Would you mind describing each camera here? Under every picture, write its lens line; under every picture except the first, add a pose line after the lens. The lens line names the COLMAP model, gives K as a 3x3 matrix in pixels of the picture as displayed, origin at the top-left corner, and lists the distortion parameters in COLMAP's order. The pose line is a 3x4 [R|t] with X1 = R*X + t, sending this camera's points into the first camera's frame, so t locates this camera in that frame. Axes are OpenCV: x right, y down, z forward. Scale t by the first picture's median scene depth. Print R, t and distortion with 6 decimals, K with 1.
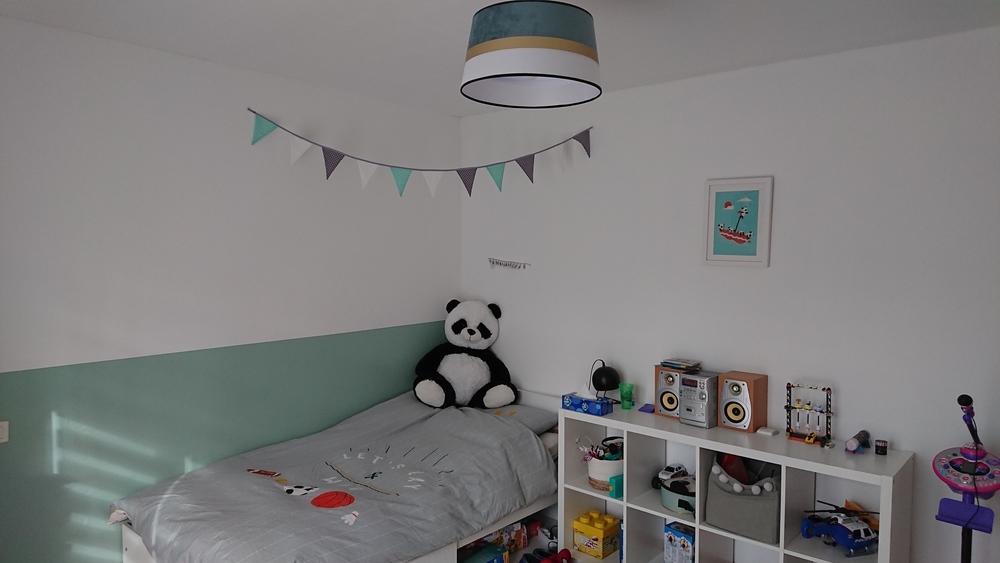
lens RADIAL K [[667.2, 0, 500.0], [0, 667.2, 281.5], [0, 0, 1]] dist [0.242388, -0.266261]
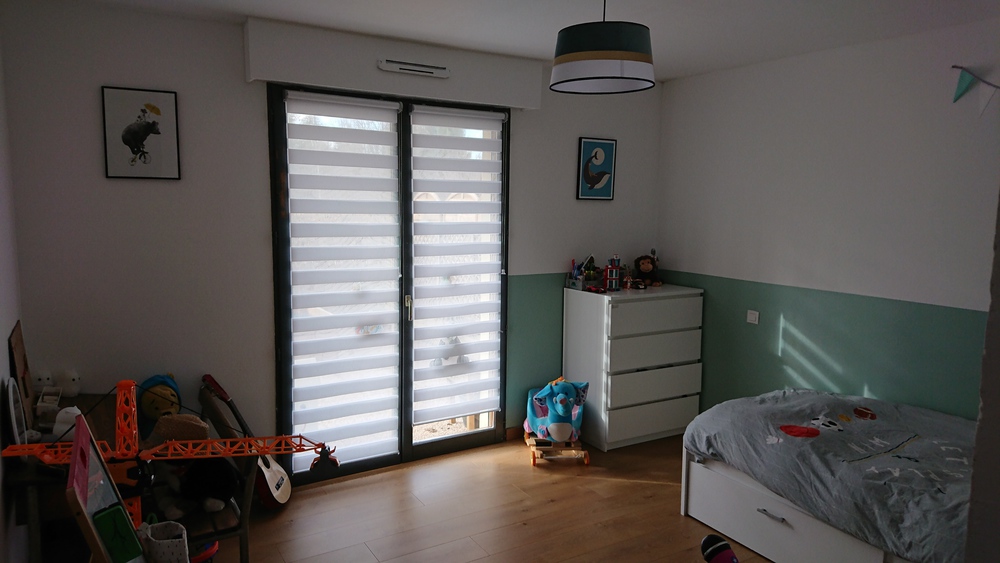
lens RADIAL K [[667.2, 0, 500.0], [0, 667.2, 281.5], [0, 0, 1]] dist [0.242388, -0.266261]
pose [[-0.265631, 0.107896, -0.958018, 0.924637], [-0.080105, 0.987811, 0.133463, -0.033330], [0.960741, 0.112194, -0.253750, 0.777797]]
